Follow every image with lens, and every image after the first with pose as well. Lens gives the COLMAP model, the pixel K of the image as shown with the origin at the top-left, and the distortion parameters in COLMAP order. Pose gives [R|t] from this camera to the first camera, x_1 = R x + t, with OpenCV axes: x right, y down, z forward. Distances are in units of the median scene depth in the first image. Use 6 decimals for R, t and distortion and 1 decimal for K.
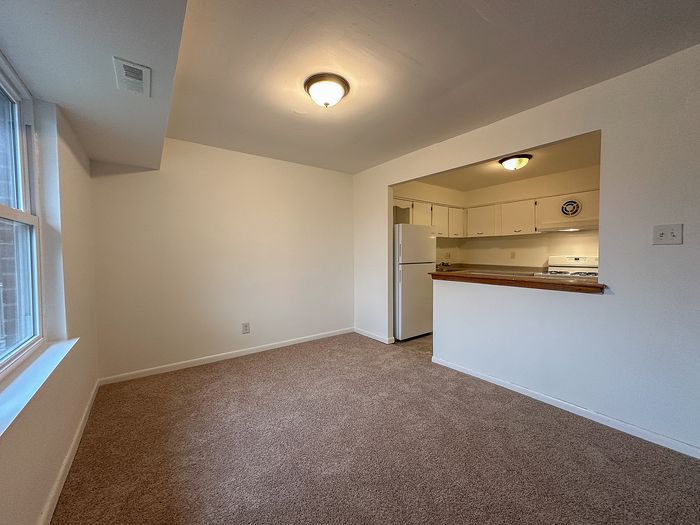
lens RADIAL K [[279.1, 0, 350.0], [0, 279.1, 265.9], [0, 0, 1]] dist [-0.001771, 0.001283]
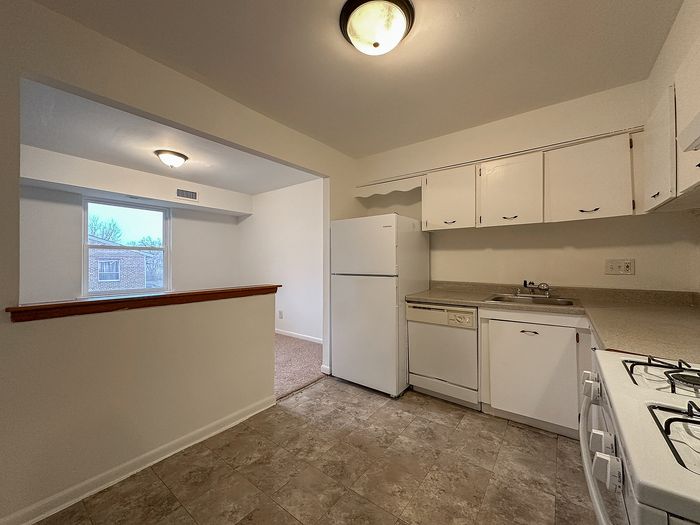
lens RADIAL K [[279.1, 0, 353.8], [0, 279.1, 265.8], [0, 0, 1]] dist [-0.001771, 0.001283]
pose [[0.283575, 0.017994, -0.958781, 1.041976], [-0.044831, 0.998980, 0.005489, -0.041672], [0.957902, 0.041426, 0.284093, 0.944236]]
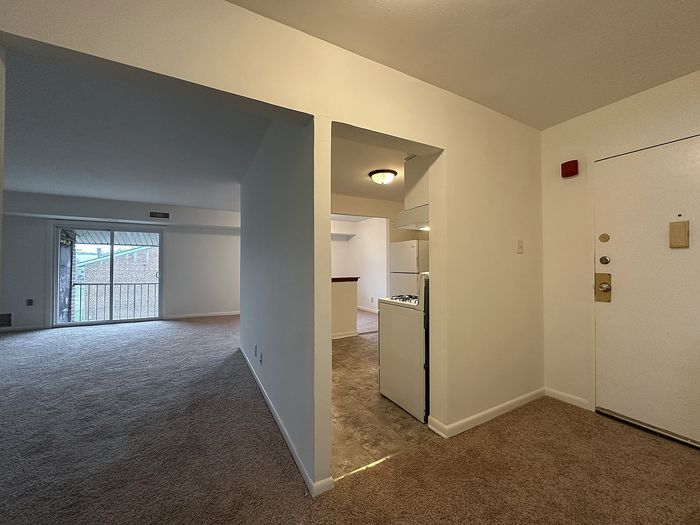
lens RADIAL K [[279.1, 0, 347.9], [0, 279.1, 262.1], [0, 0, 1]] dist [-0.001771, 0.001283]
pose [[-0.140881, -0.010194, -0.989974, 1.745054], [-0.047156, 0.998881, -0.003576, -0.048815], [0.988903, 0.046179, -0.141204, 1.108734]]
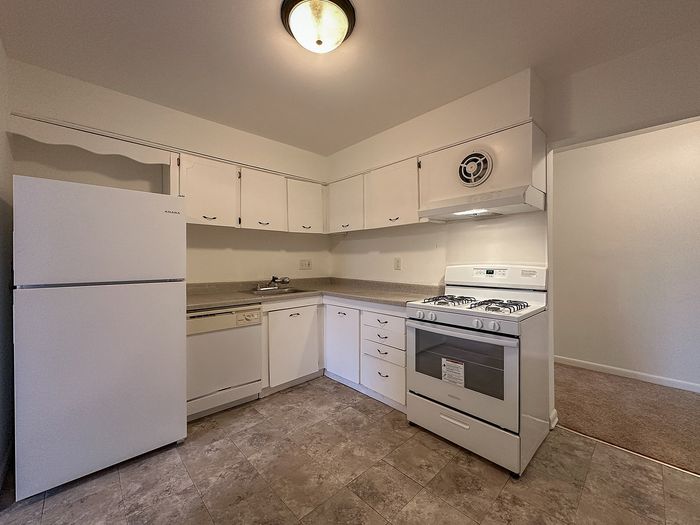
lens RADIAL K [[279.1, 0, 354.4], [0, 279.1, 265.1], [0, 0, 1]] dist [-0.001771, 0.001283]
pose [[0.993437, 0.002302, 0.114356, 0.654448], [0.001453, 0.999463, -0.032746, -0.026829], [-0.114370, 0.032697, 0.992900, 0.675037]]
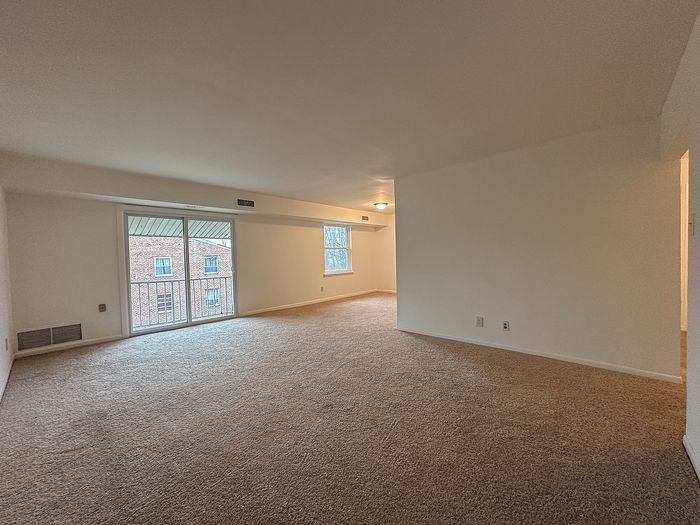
lens RADIAL K [[279.1, 0, 351.3], [0, 279.1, 262.7], [0, 0, 1]] dist [-0.001771, 0.001283]
pose [[0.186212, 0.027571, -0.982123, 1.871538], [-0.025030, 0.999415, 0.023311, -0.006359], [0.982191, 0.020242, 0.186793, 0.039973]]
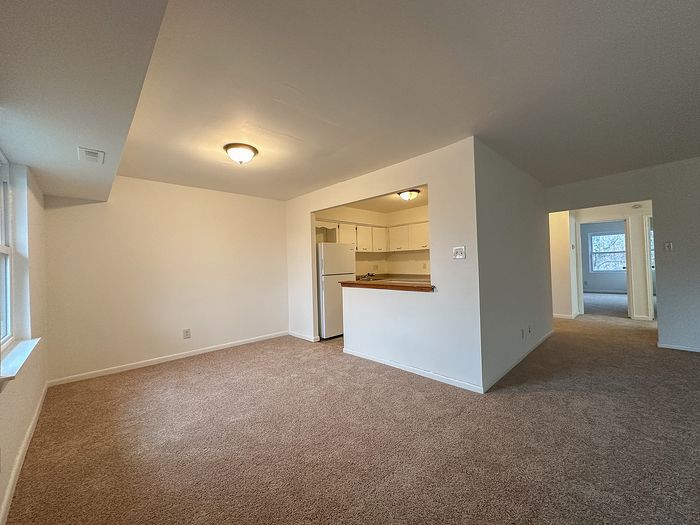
lens RADIAL K [[279.1, 0, 350.1], [0, 279.1, 265.5], [0, 0, 1]] dist [-0.001771, 0.001283]
pose [[0.991752, -0.021128, 0.126417, 0.162406], [0.026868, 0.998676, -0.043874, 0.007140], [-0.125322, 0.046909, 0.991007, -0.255954]]
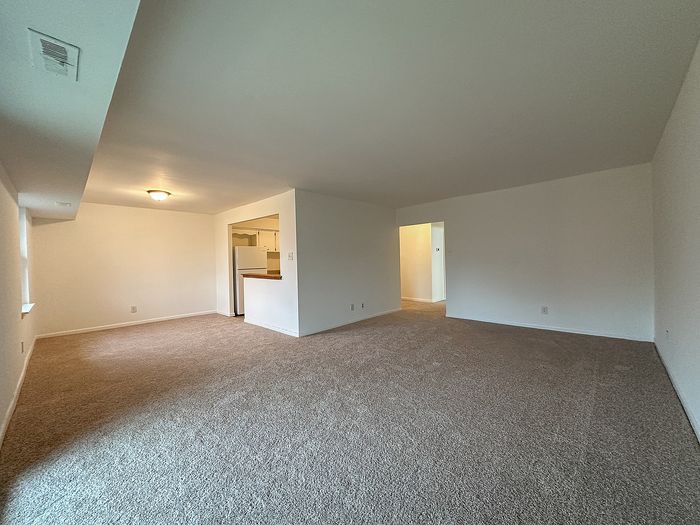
lens RADIAL K [[279.1, 0, 349.1], [0, 279.1, 265.5], [0, 0, 1]] dist [-0.001771, 0.001283]
pose [[0.985547, -0.018843, 0.168350, 0.637135], [0.023552, 0.999384, -0.026020, 0.031412], [-0.167756, 0.029608, 0.985384, -0.900670]]
